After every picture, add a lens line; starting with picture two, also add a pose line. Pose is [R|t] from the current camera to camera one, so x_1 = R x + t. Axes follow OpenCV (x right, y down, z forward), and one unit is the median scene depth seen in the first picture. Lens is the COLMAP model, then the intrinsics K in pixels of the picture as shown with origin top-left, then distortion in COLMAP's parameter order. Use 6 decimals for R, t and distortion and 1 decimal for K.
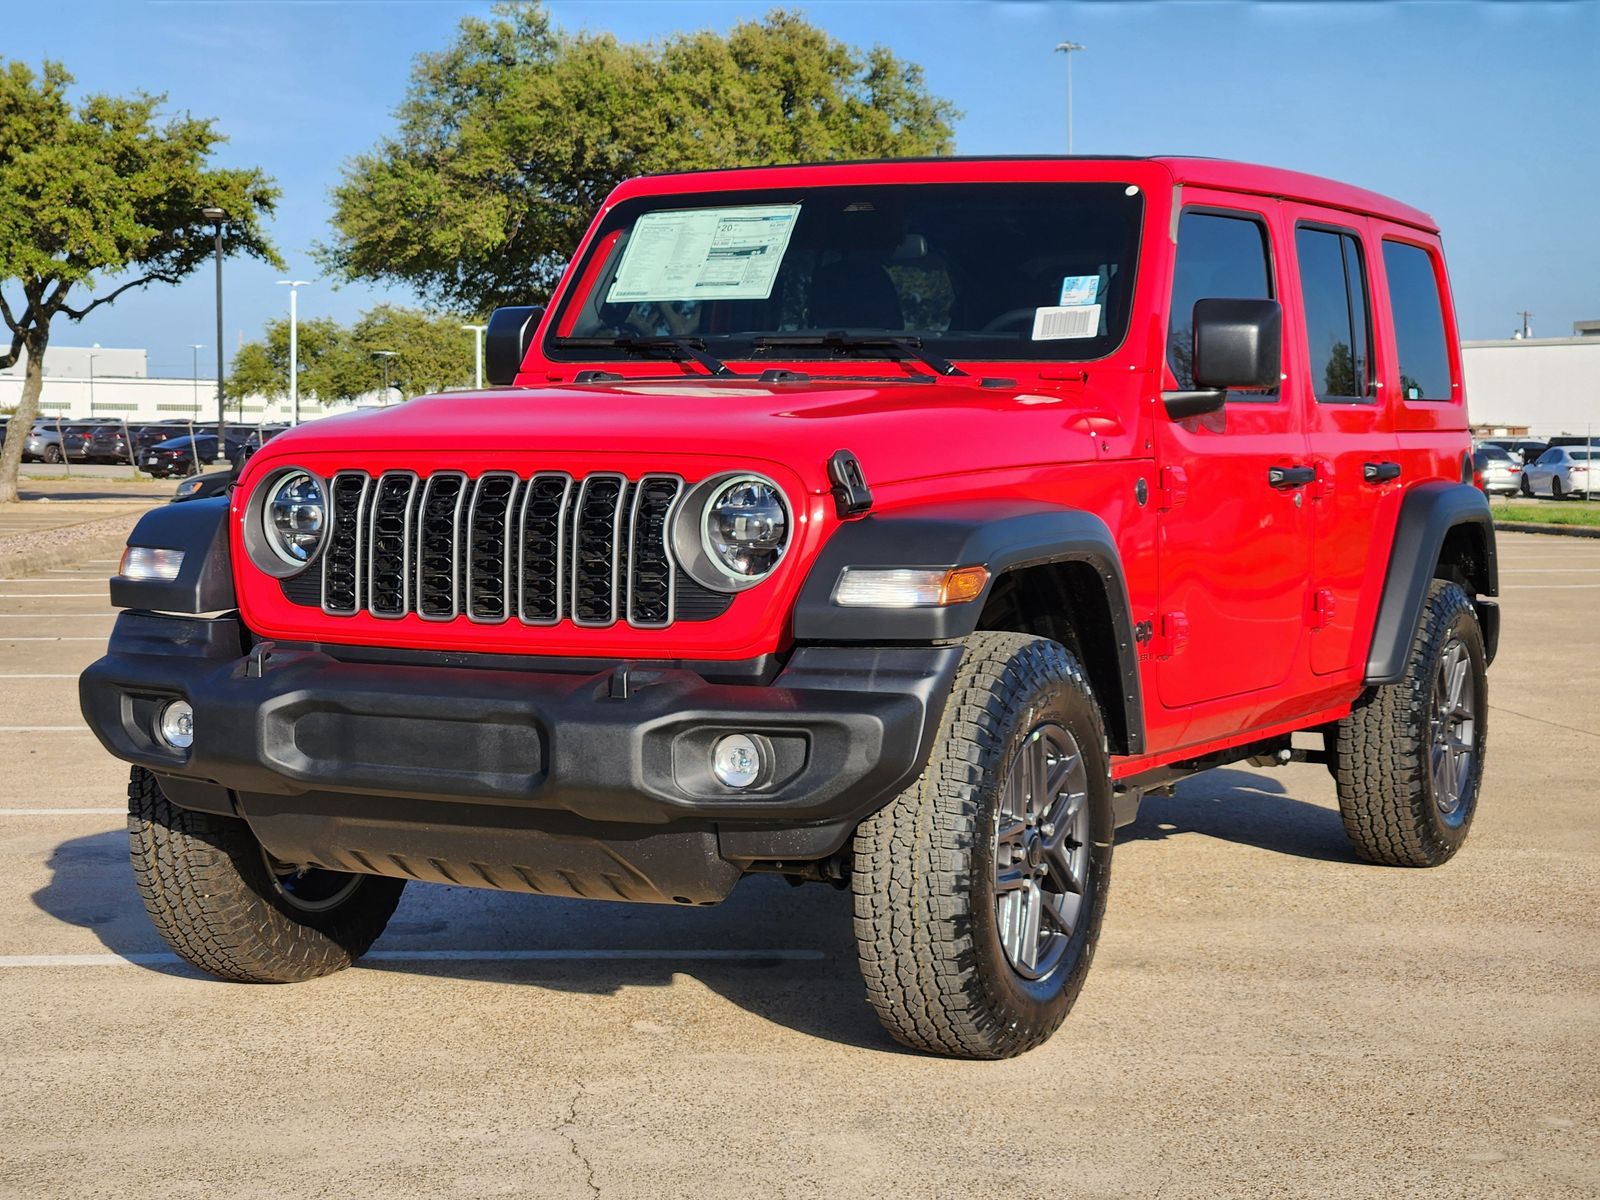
lens RADIAL K [[3073.2, 0, 786.4], [0, 3073.2, 598.5], [0, 0, 1]] dist [-0.431273, 4.568313]
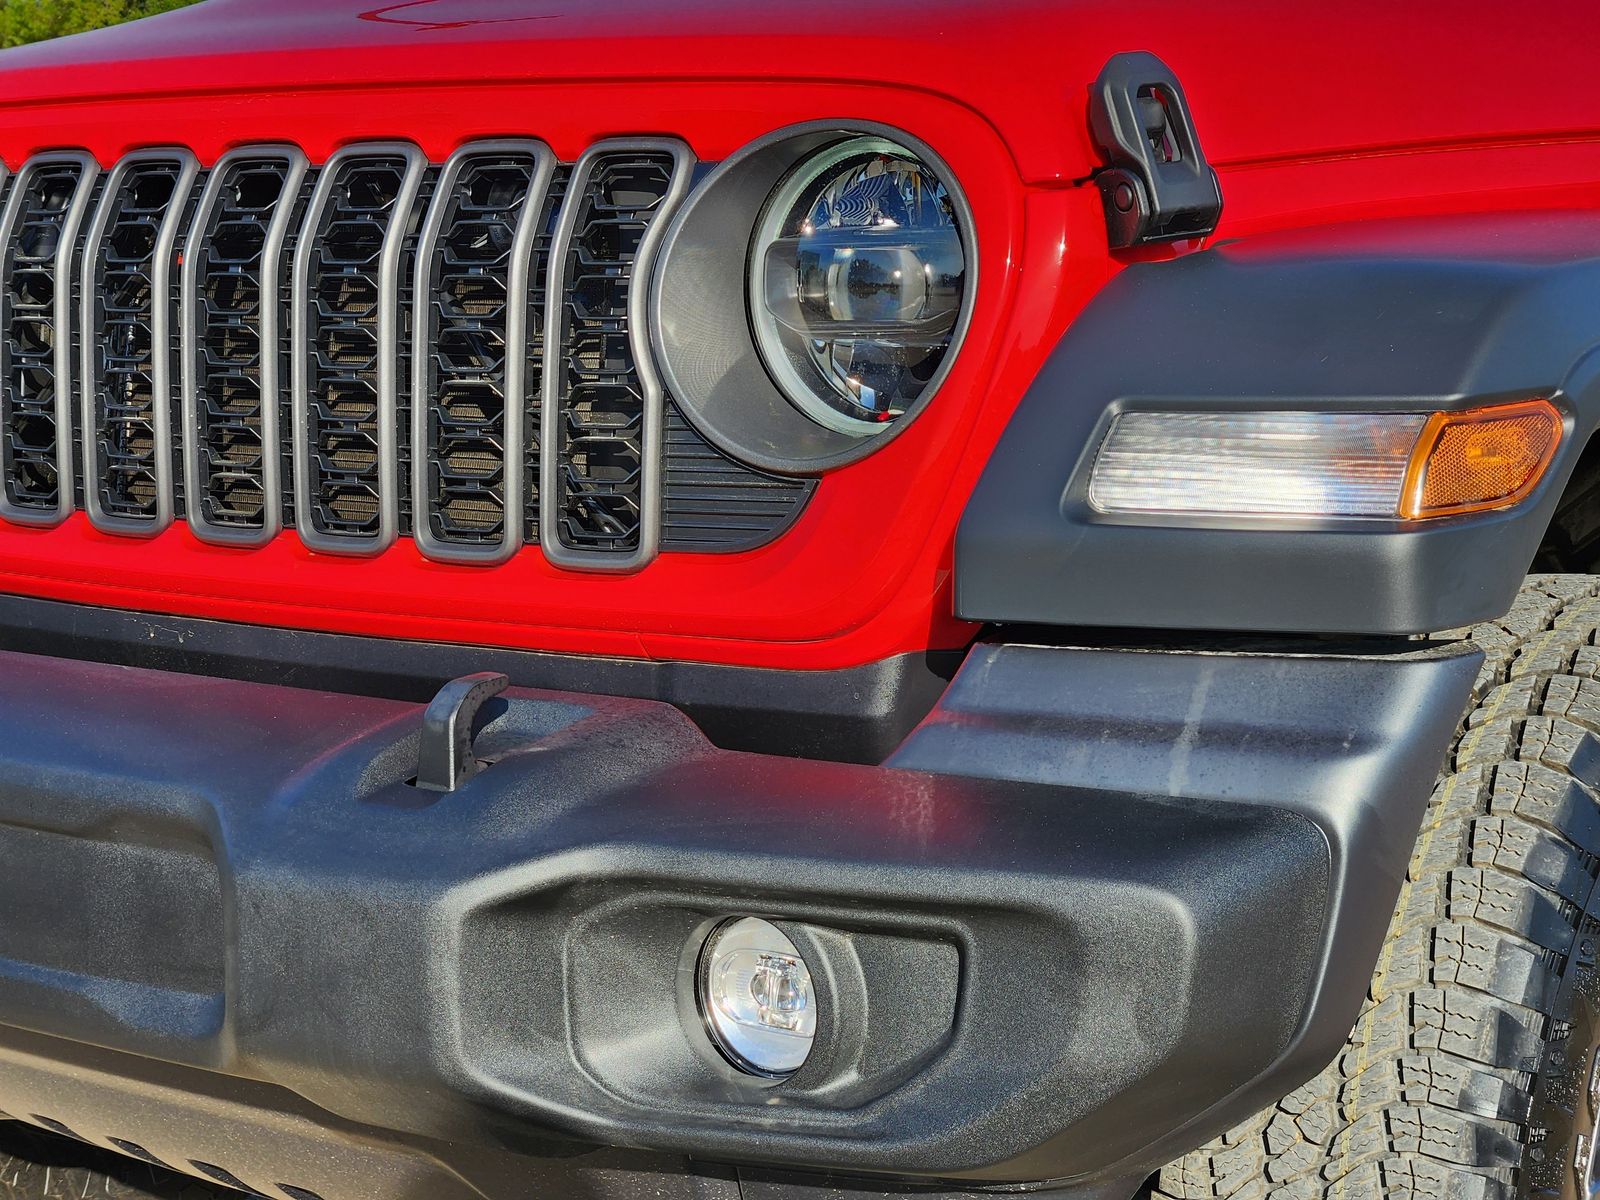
lens RADIAL K [[3047.6, 0, 807.1], [0, 3047.6, 610.4], [0, 0, 1]] dist [-0.023714, 0.267079]
pose [[0.981156, 0.013551, -0.192741, 0.046868], [-0.000627, 0.997756, 0.066959, -0.009135], [0.193216, -0.065577, 0.978962, 0.636062]]
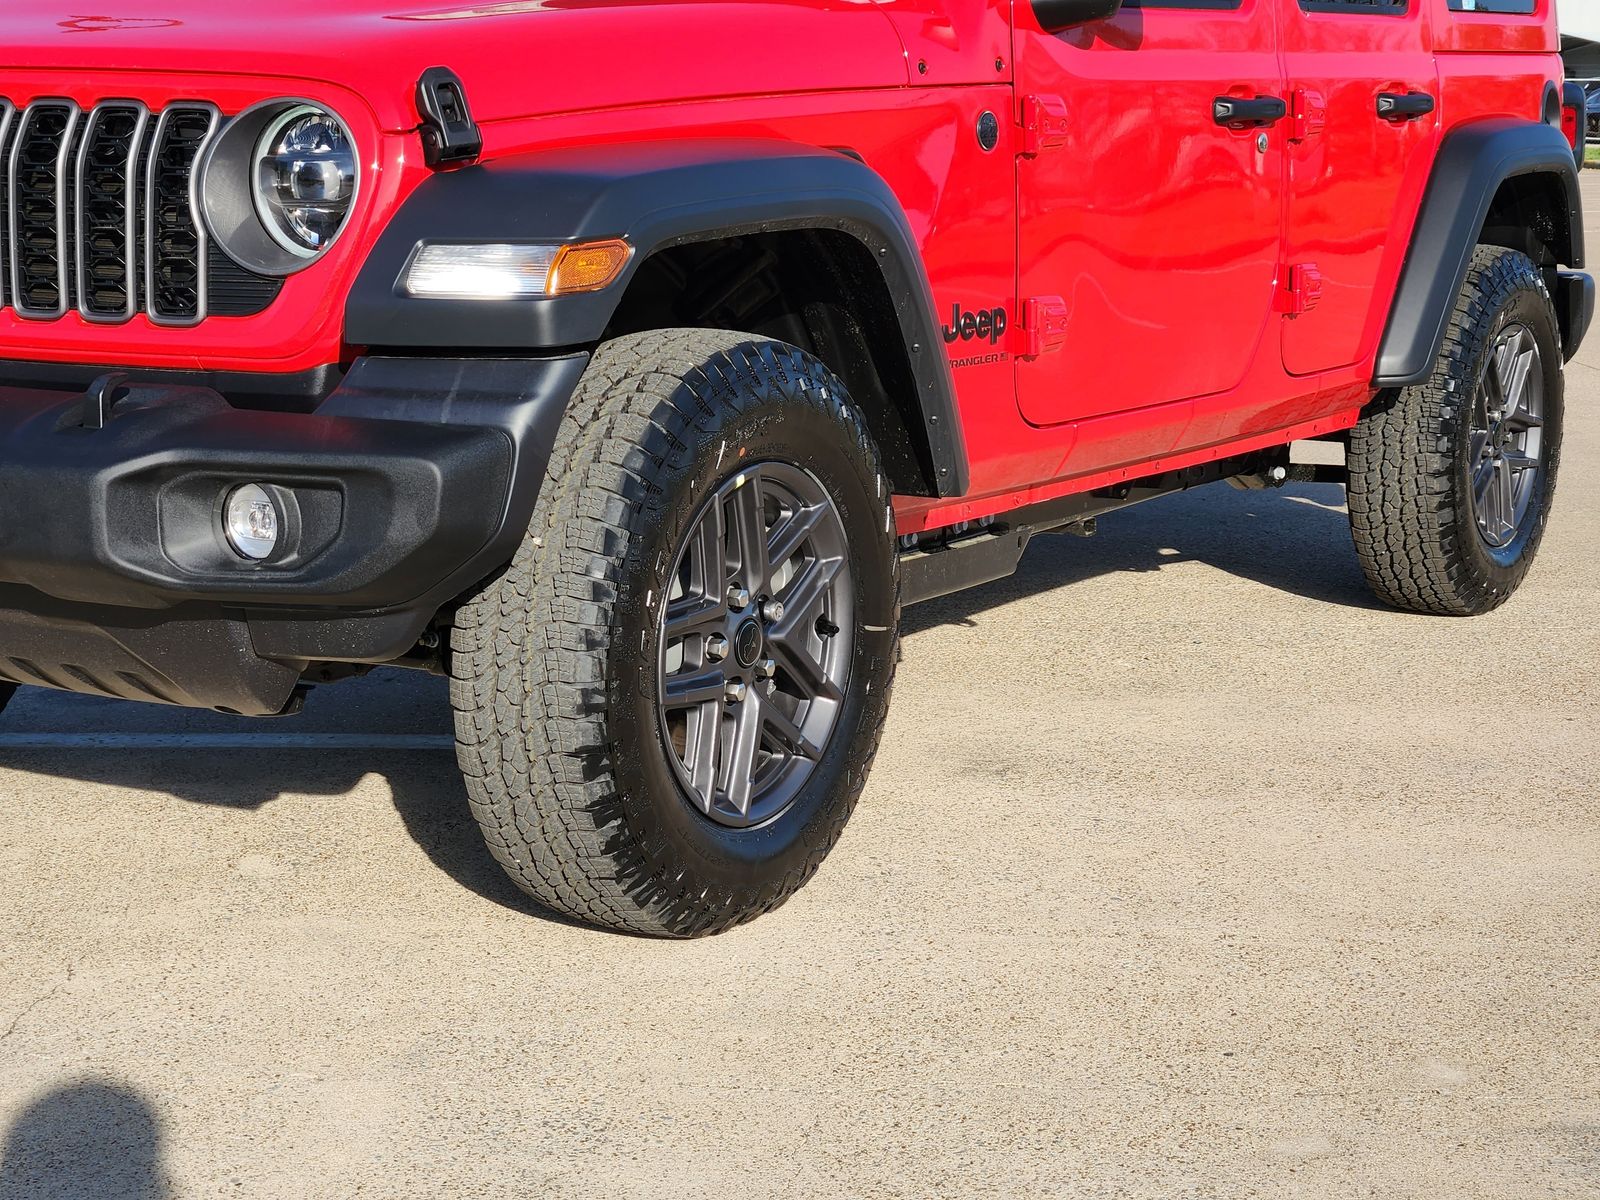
lens RADIAL K [[3073.2, 0, 786.4], [0, 3073.2, 598.5], [0, 0, 1]] dist [-0.431273, 4.568313]
pose [[0.996446, 0.013051, -0.083215, 0.148680], [-0.003440, 0.993404, 0.114618, -0.008181], [0.084162, -0.113925, 0.989918, 0.307217]]
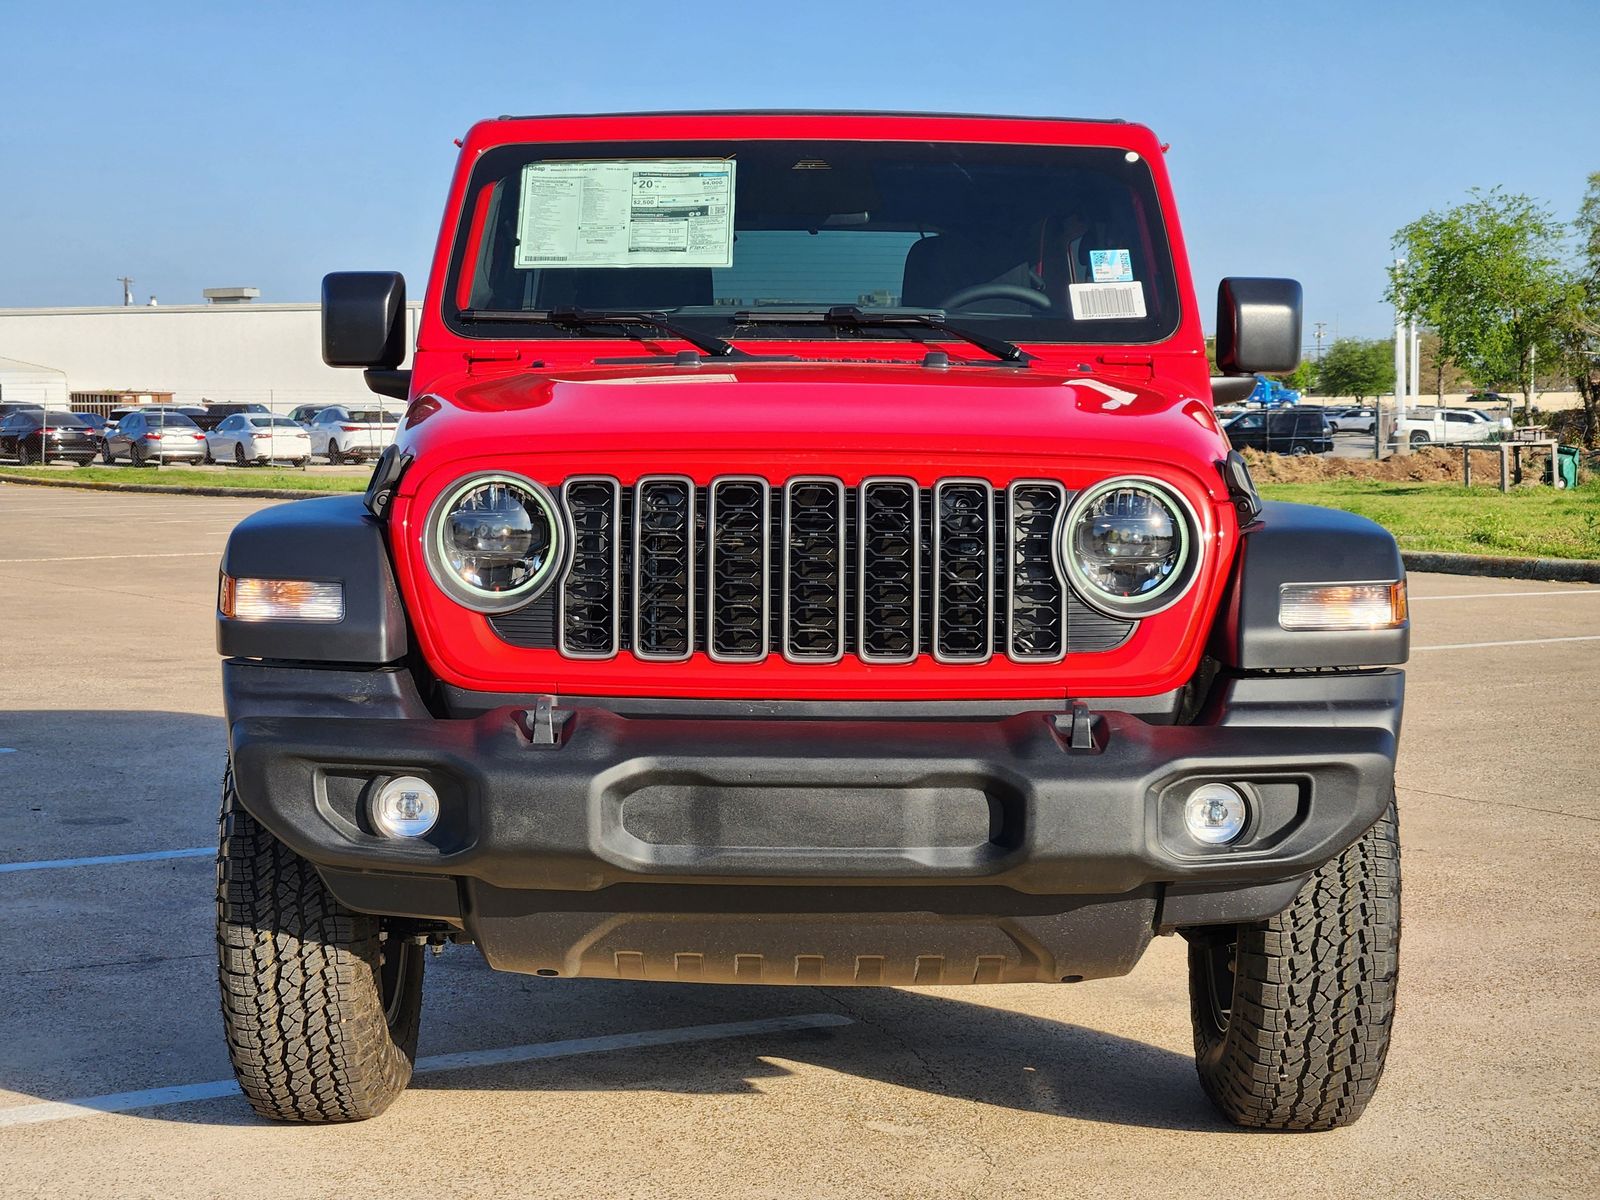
lens RADIAL K [[3073.2, 0, 786.4], [0, 3073.2, 598.5], [0, 0, 1]] dist [-0.431273, 4.568313]
pose [[0.899227, -0.029361, 0.436497, -0.458868], [0.024426, 0.999559, 0.016916, -0.022980], [-0.436801, -0.004549, 0.899547, 0.264412]]
